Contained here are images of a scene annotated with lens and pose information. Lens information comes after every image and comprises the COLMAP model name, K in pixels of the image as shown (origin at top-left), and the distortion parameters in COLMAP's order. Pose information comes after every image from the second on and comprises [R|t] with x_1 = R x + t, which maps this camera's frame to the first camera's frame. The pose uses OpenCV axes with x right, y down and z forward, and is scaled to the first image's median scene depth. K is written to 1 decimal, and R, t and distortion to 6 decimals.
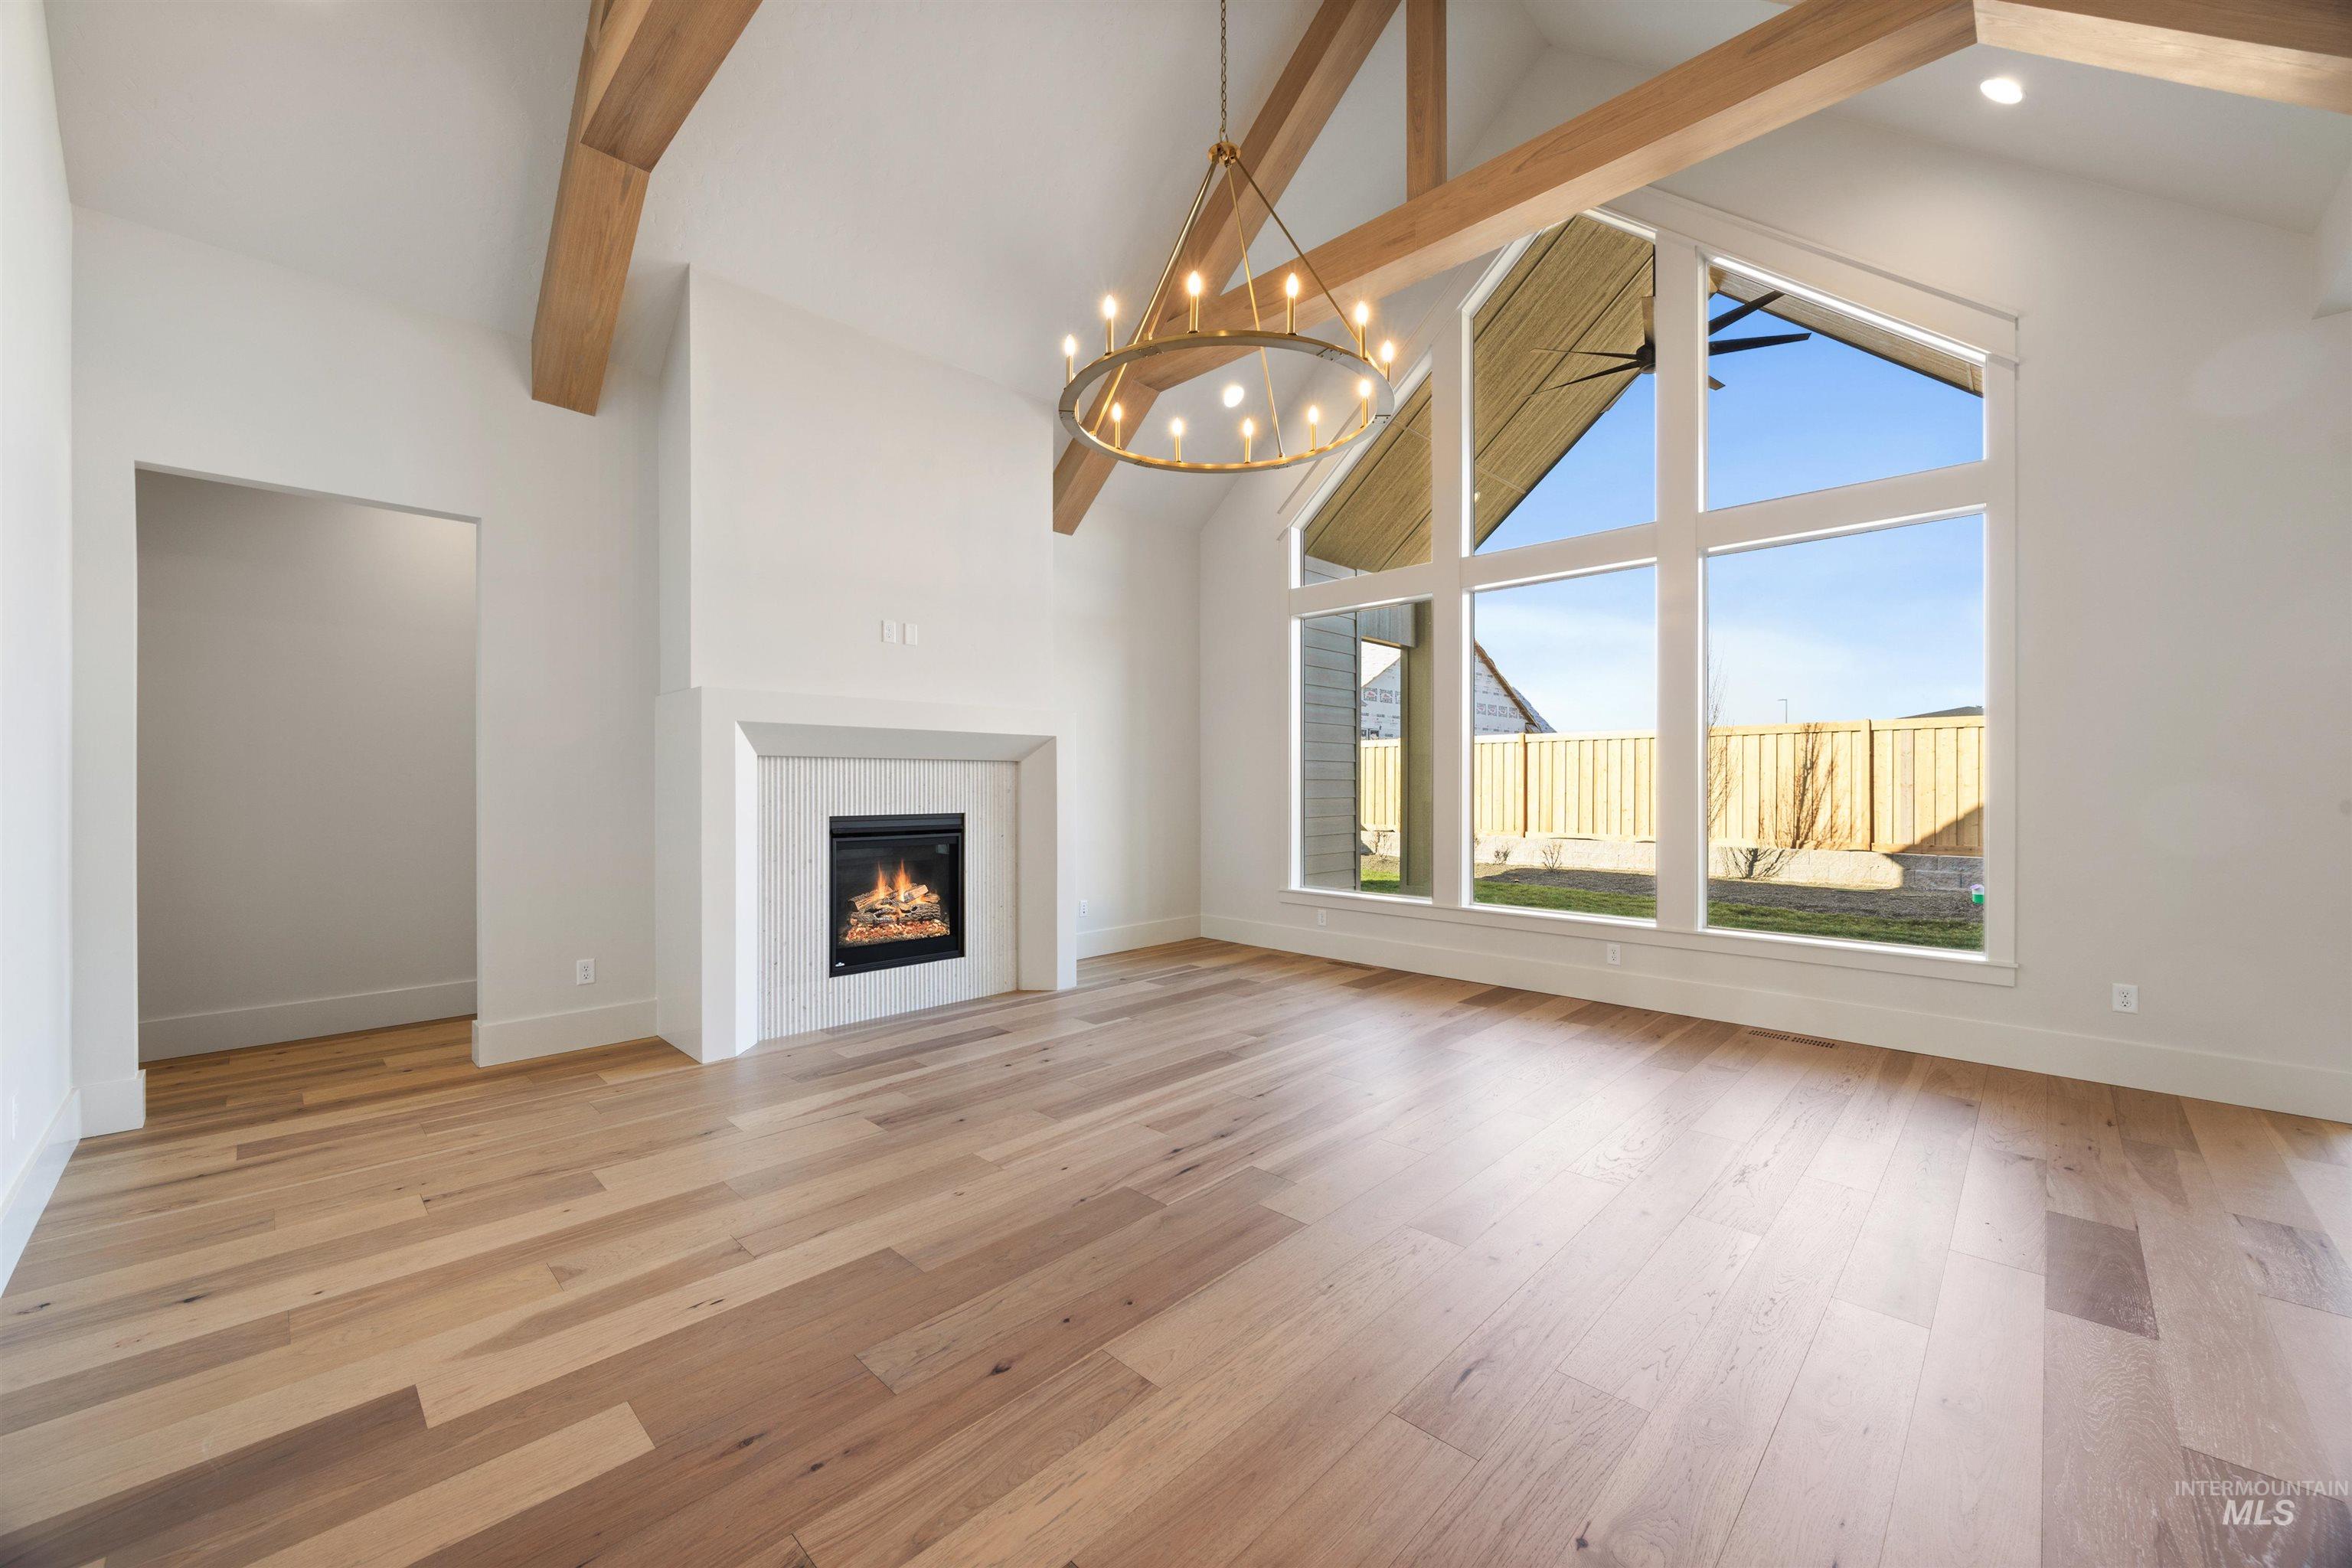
lens RADIAL K [[899.2, 0, 1163.1], [0, 899.2, 794.1], [0, 0, 1]] dist [-0.002926, -0.000668]
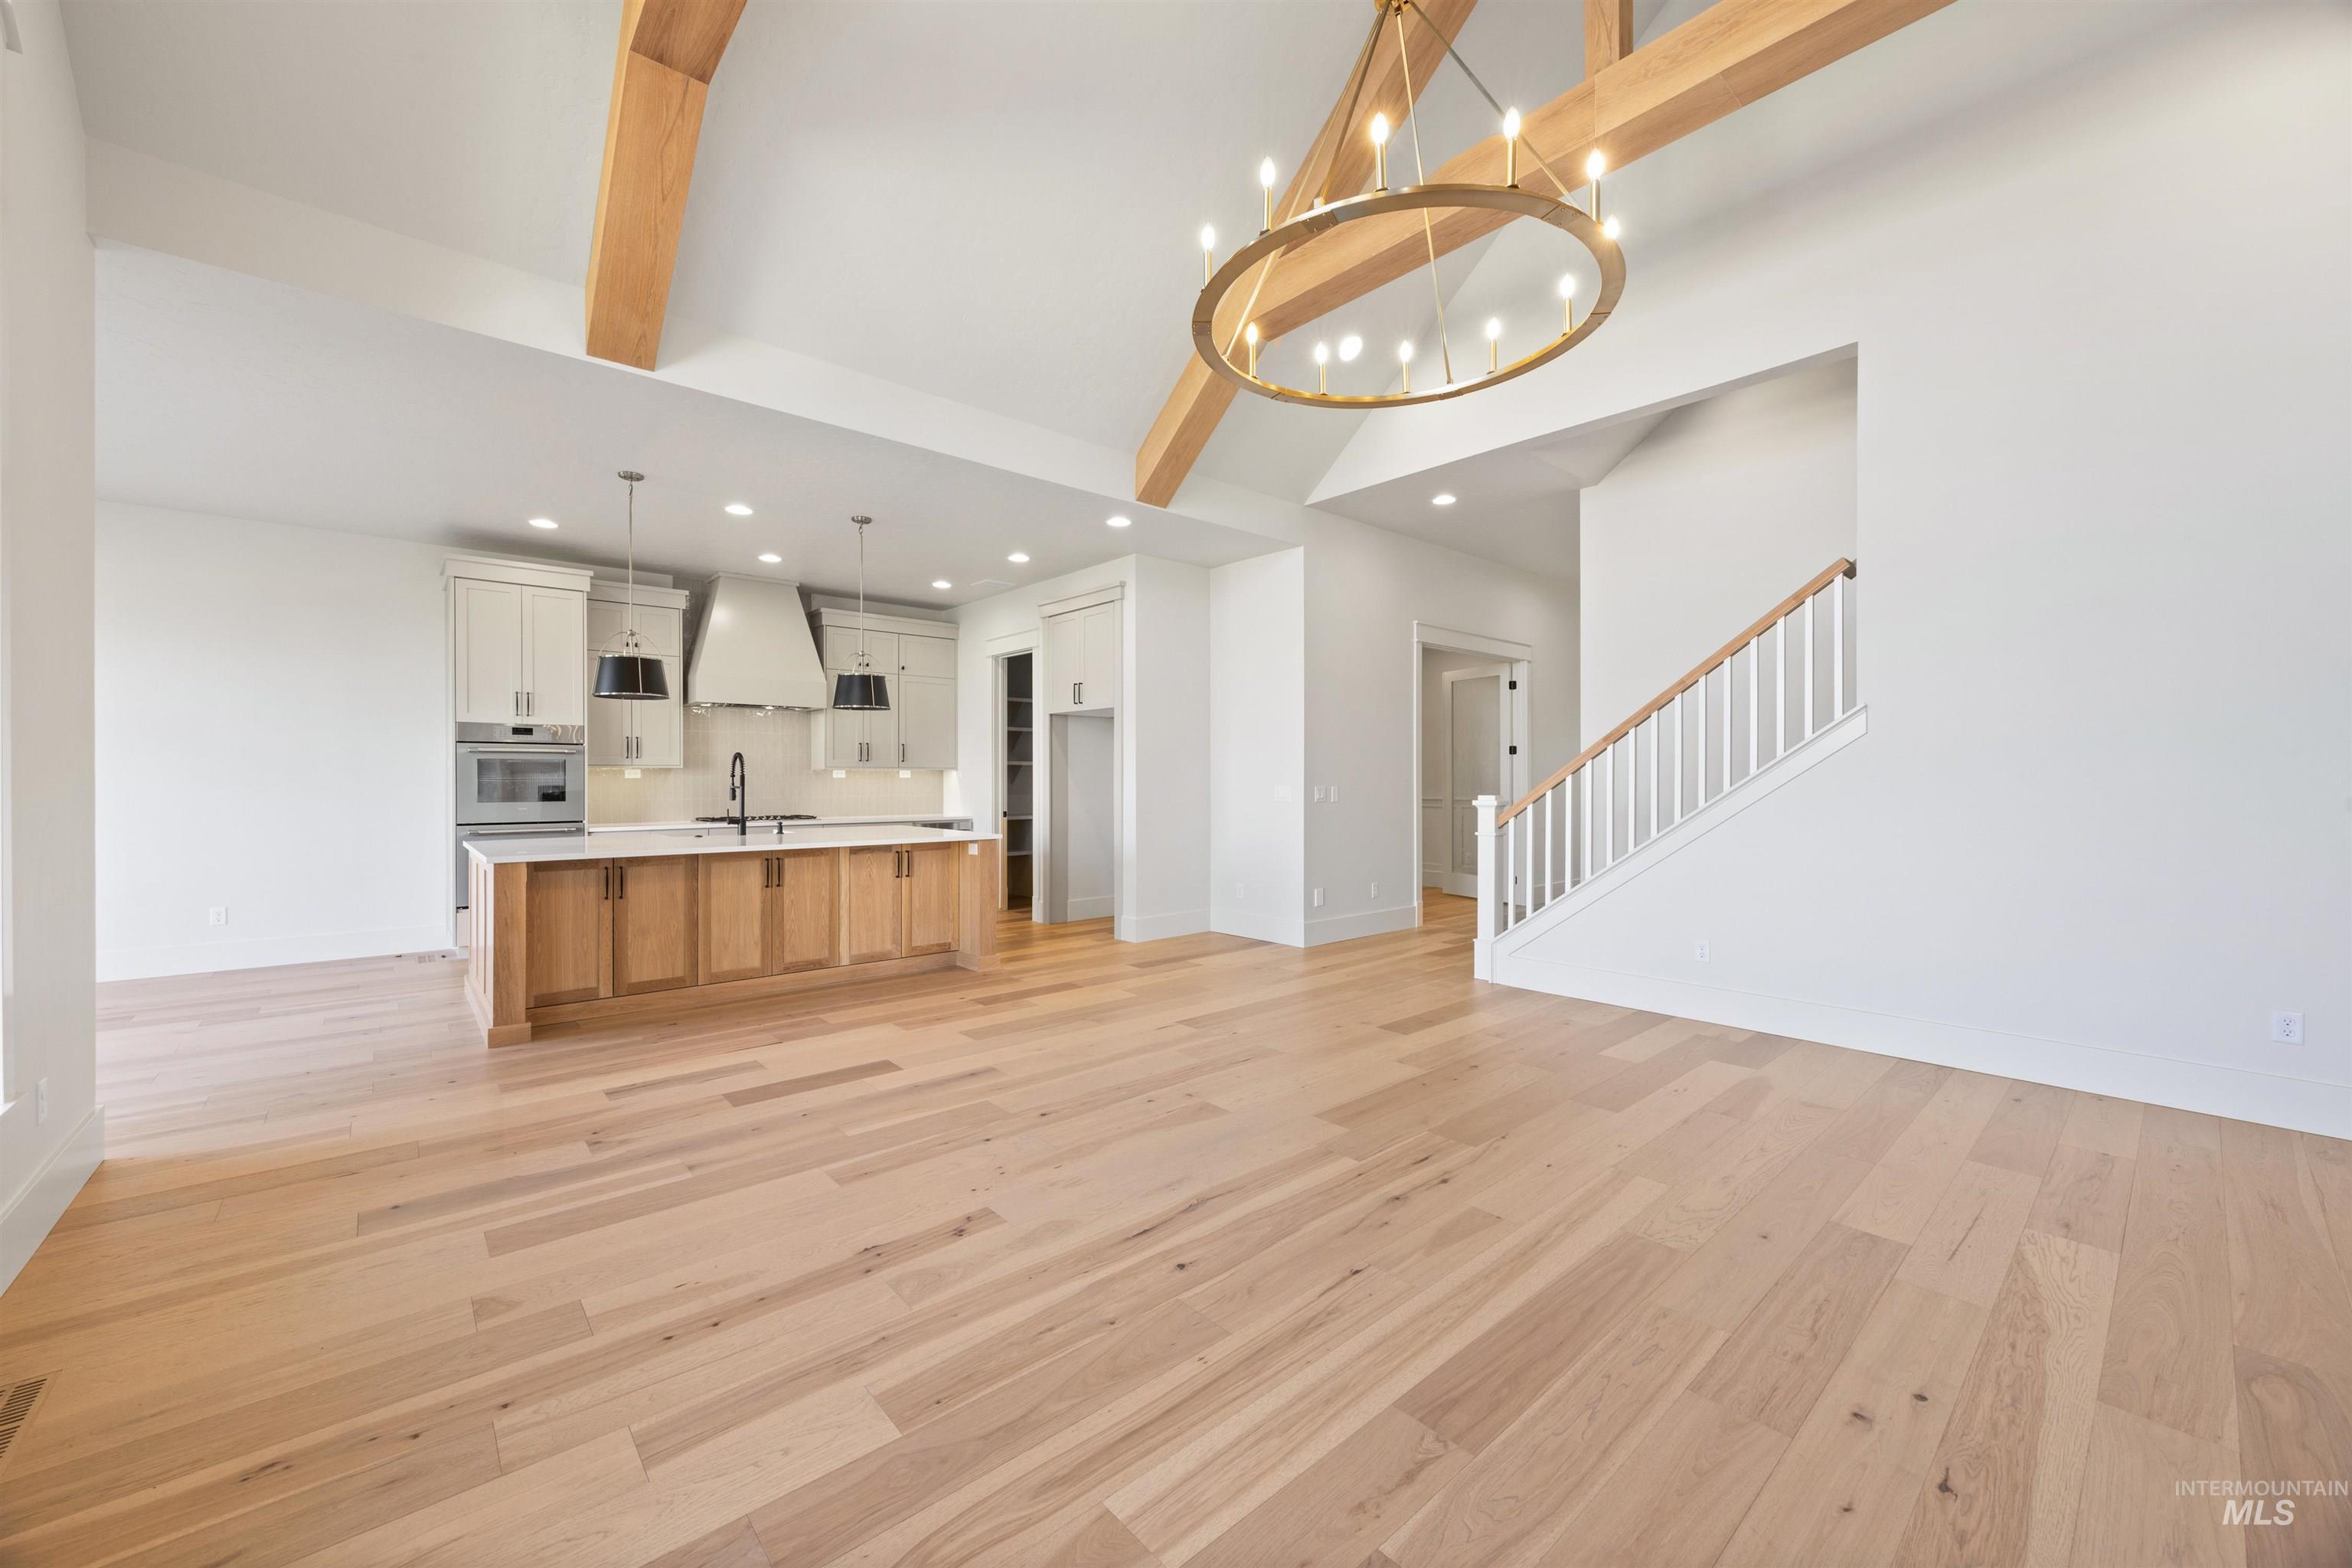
lens RADIAL K [[899.2, 0, 1162.8], [0, 899.2, 783.4], [0, 0, 1]] dist [-0.002926, -0.000668]
pose [[-0.997224, -0.000375, 0.074453, 0.139399], [0.000725, 0.999891, 0.014751, -0.013394], [-0.074451, 0.014764, -0.997115, 1.159314]]
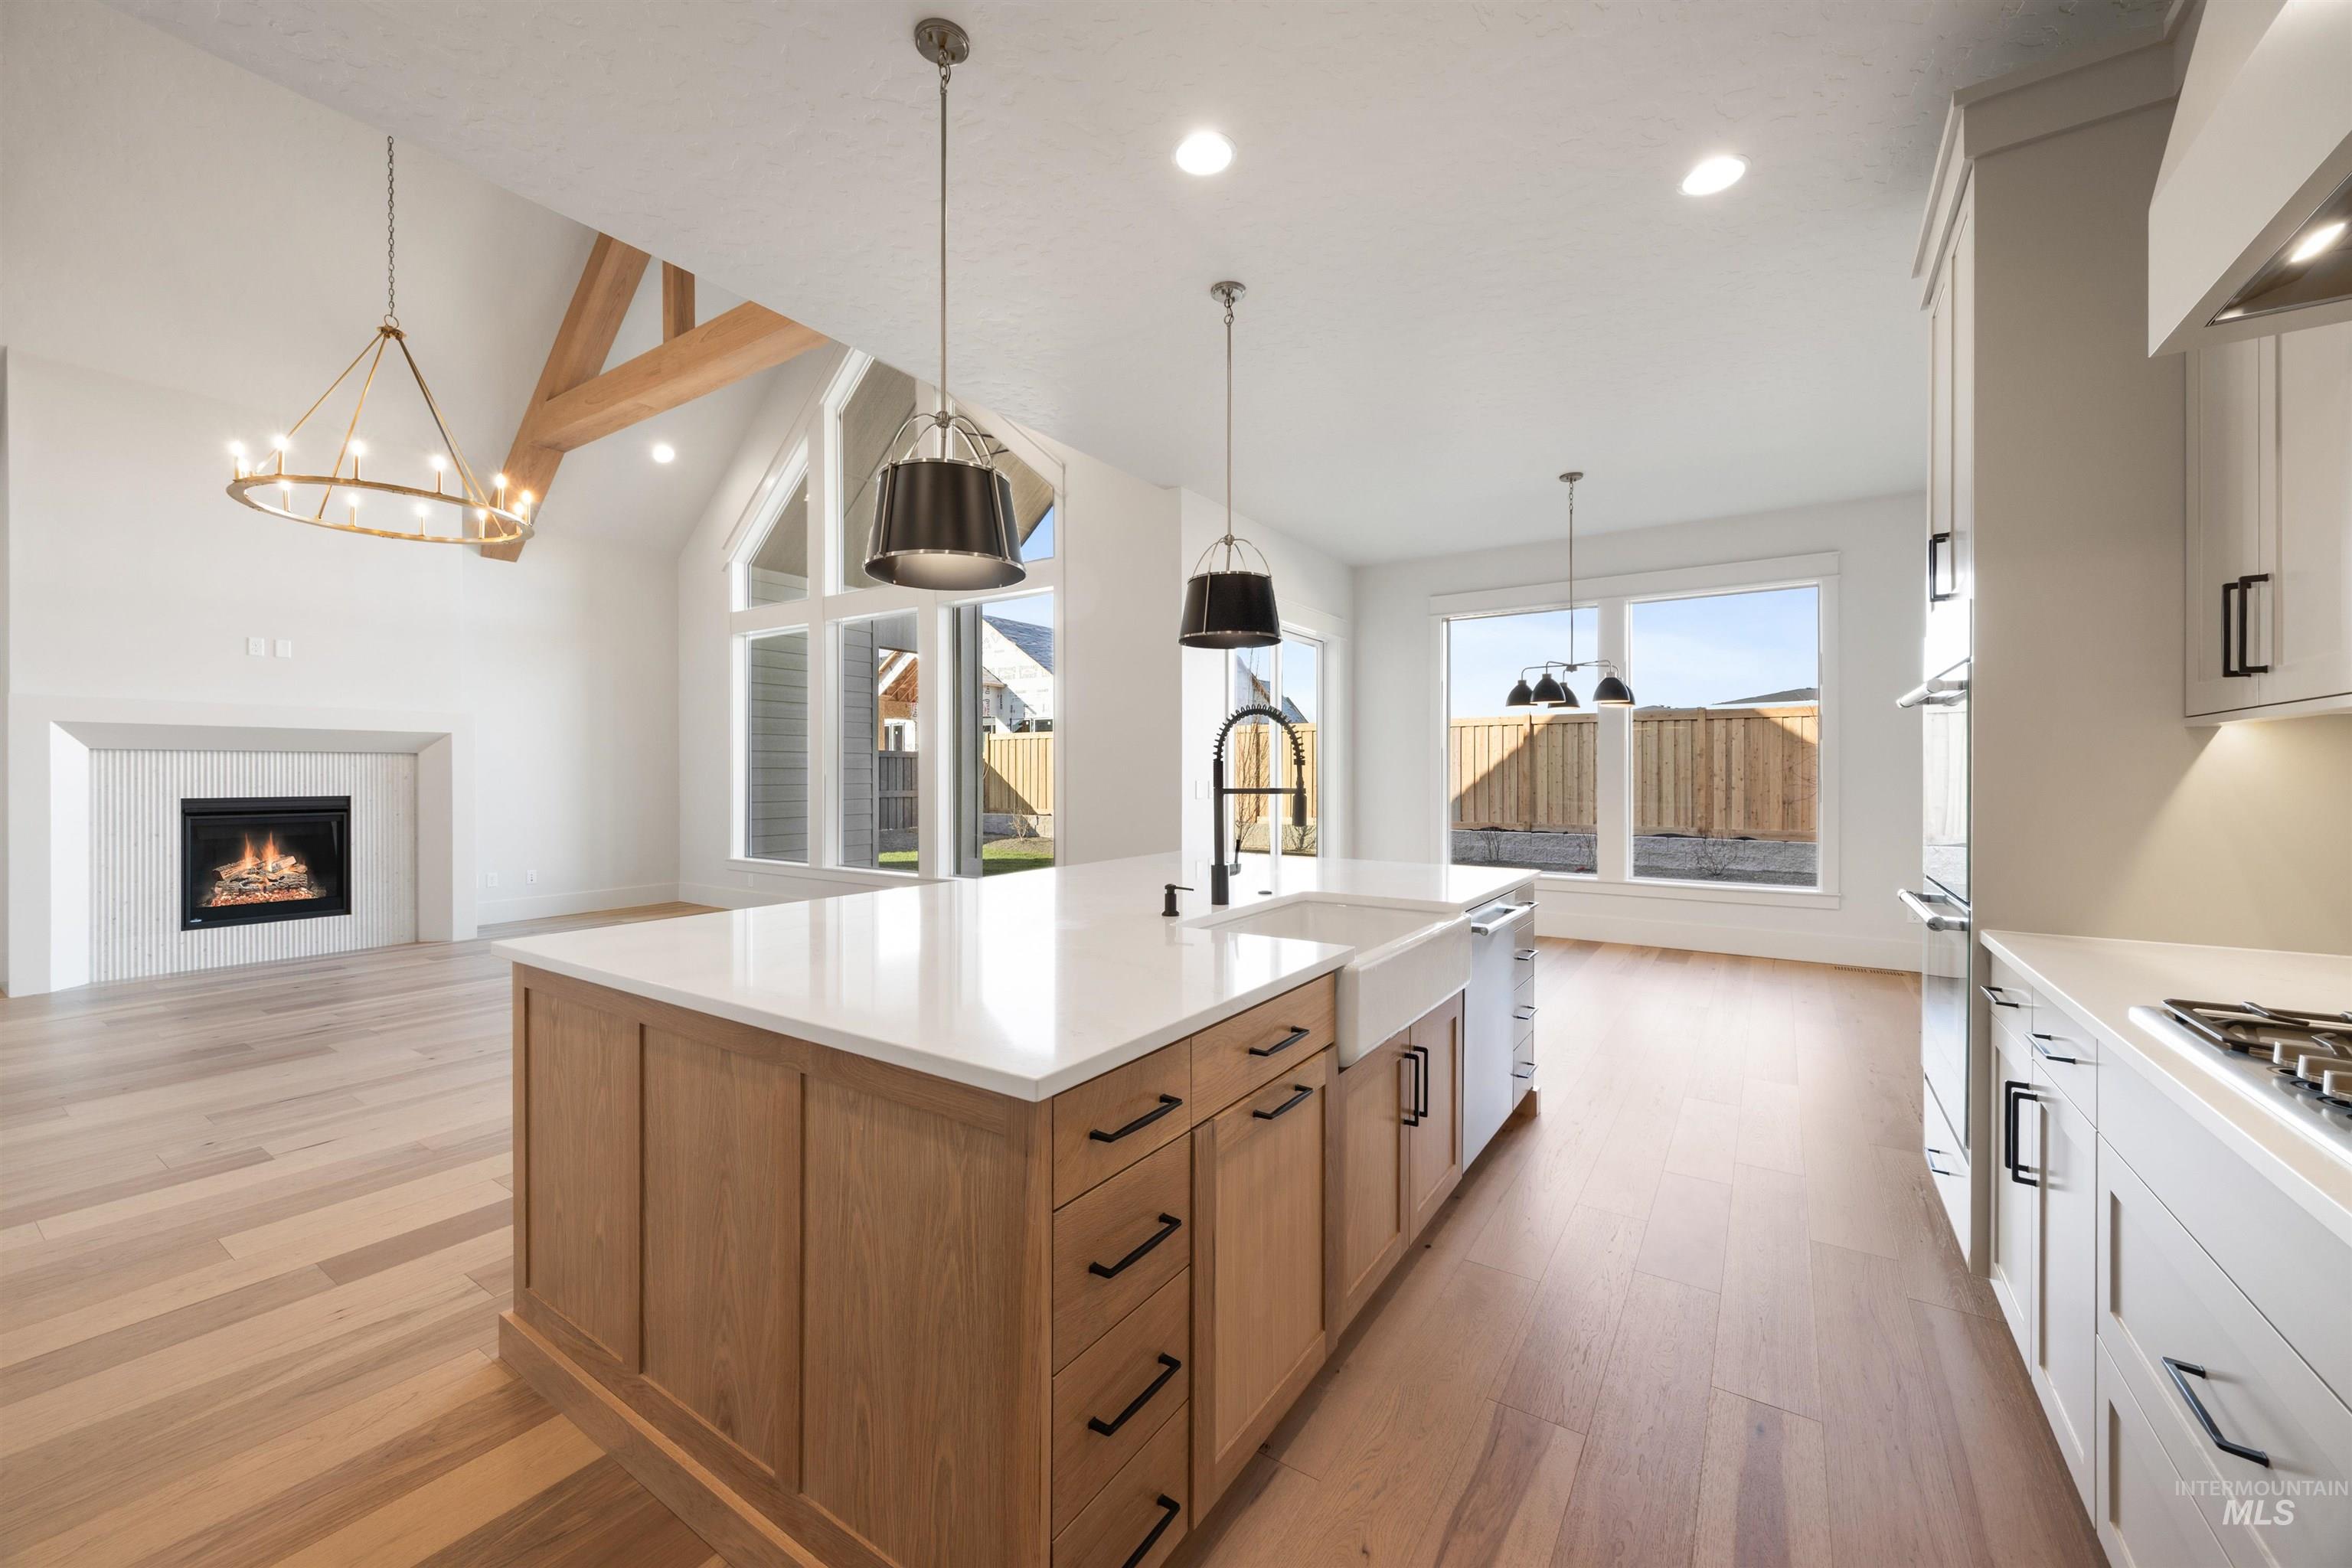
lens RADIAL K [[899.2, 0, 1146.7], [0, 899.2, 790.1], [0, 0, 1]] dist [-0.002926, -0.000668]
pose [[0.981134, -0.003946, 0.193289, 0.631267], [0.002348, 0.999961, 0.008494, 0.004302], [-0.193315, -0.007880, 0.981105, -0.408589]]
